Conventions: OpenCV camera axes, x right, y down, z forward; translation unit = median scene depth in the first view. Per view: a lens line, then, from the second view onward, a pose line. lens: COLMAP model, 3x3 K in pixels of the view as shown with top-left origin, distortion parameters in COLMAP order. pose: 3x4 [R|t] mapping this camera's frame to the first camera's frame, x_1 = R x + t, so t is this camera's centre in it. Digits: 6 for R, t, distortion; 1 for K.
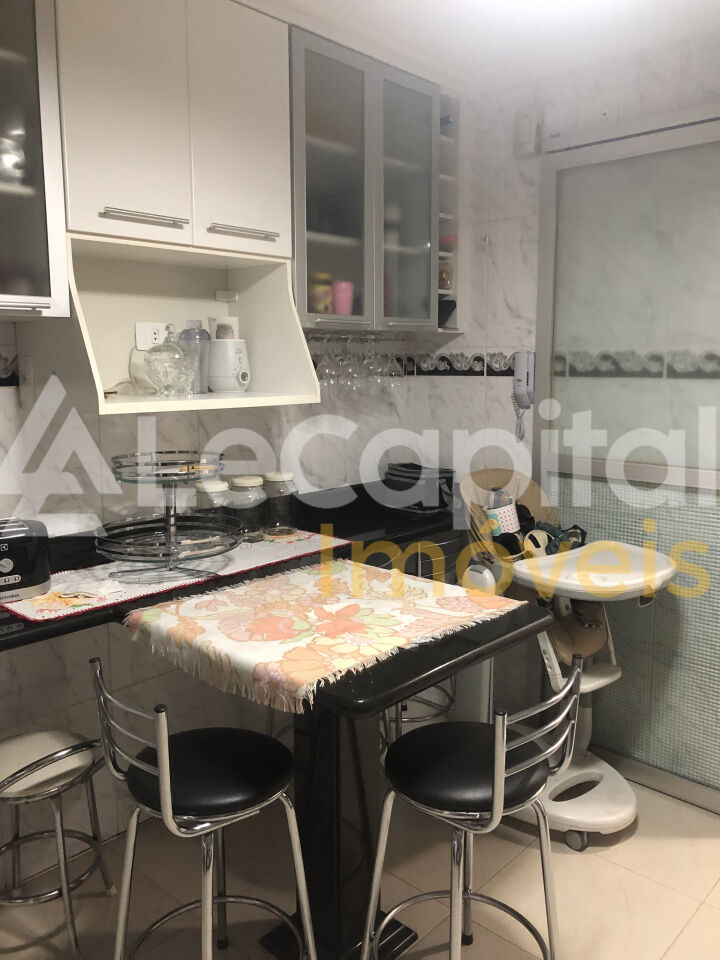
lens RADIAL K [[780.7, 0, 373.3], [0, 780.7, 476.5], [0, 0, 1]] dist [-0.008855, -0.007584]
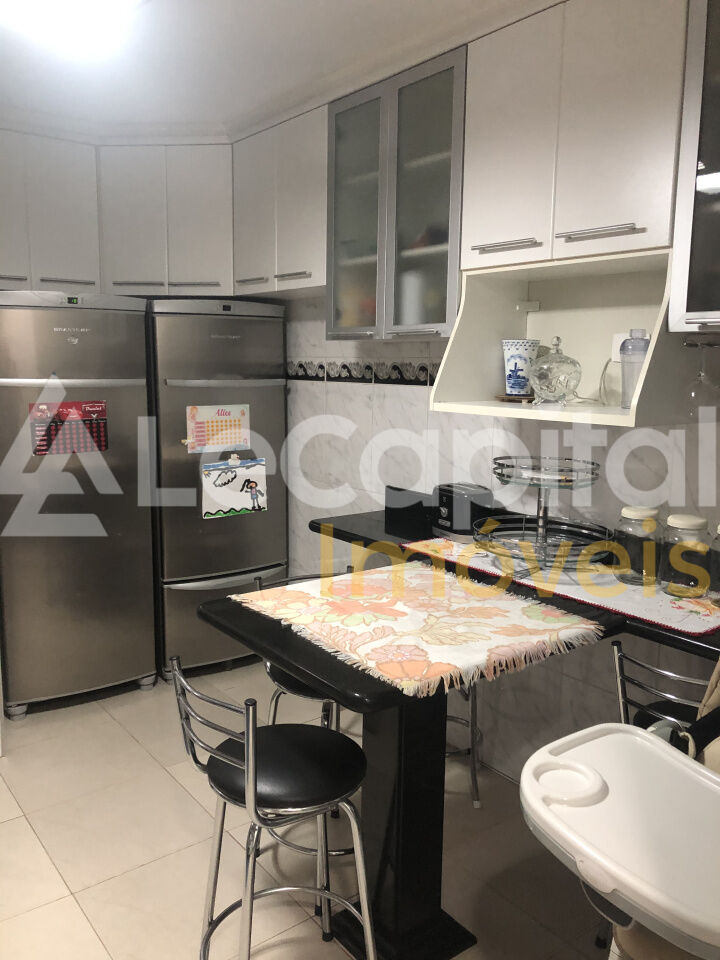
lens RADIAL K [[780.7, 0, 373.3], [0, 780.7, 476.5], [0, 0, 1]] dist [-0.008855, -0.007584]
pose [[-0.176100, 0.136783, -0.974823, 0.935126], [-0.166103, 0.971970, 0.166388, -0.165424], [0.970257, 0.191222, -0.148444, 1.079100]]
